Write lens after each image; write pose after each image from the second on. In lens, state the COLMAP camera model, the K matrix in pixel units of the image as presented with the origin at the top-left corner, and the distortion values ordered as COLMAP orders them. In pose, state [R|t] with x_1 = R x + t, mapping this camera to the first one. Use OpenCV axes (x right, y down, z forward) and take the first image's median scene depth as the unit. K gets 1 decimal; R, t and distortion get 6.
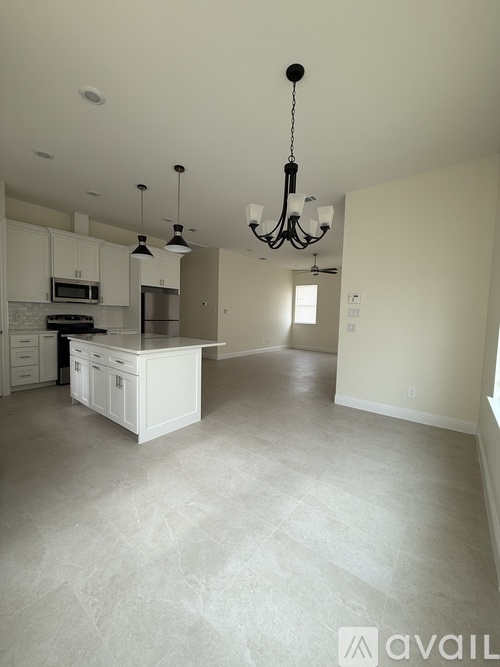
lens RADIAL K [[267.9, 0, 250.0], [0, 267.9, 333.5], [0, 0, 1]] dist [-0.000088, -0.000014]
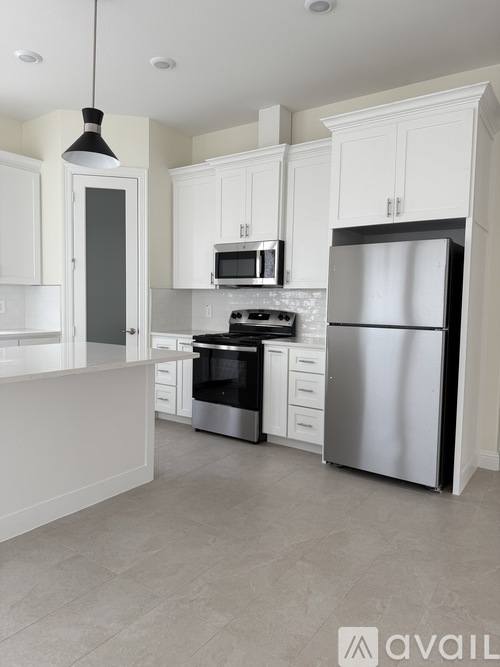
lens RADIAL K [[455.6, 0, 250.0], [0, 455.6, 333.5], [0, 0, 1]] dist [0.099626, -0.160319]
pose [[0.050794, 0.036334, -0.998048, 0.295749], [-0.086242, 0.995765, 0.031861, -0.058560], [0.994979, 0.084455, 0.053712, 1.107873]]
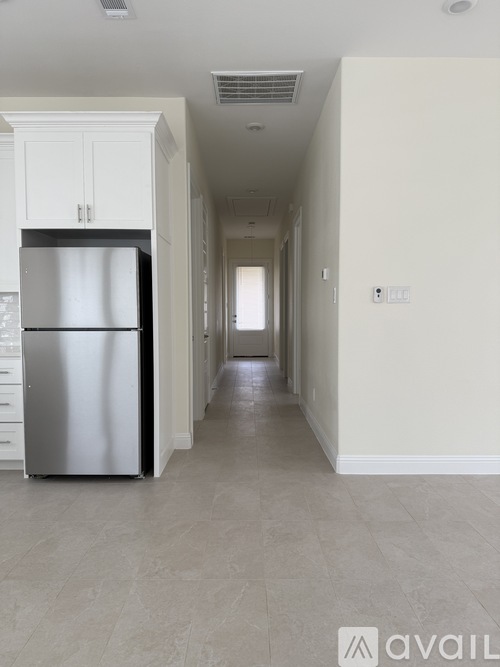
lens RADIAL K [[469.1, 0, 250.0], [0, 469.1, 333.5], [0, 0, 1]] dist [0.039353, -0.041903]
pose [[0.619499, 0.010129, -0.784932, 0.334866], [-0.032631, 0.999385, -0.012857, -0.057473], [0.784319, 0.033578, 0.619448, 1.099723]]
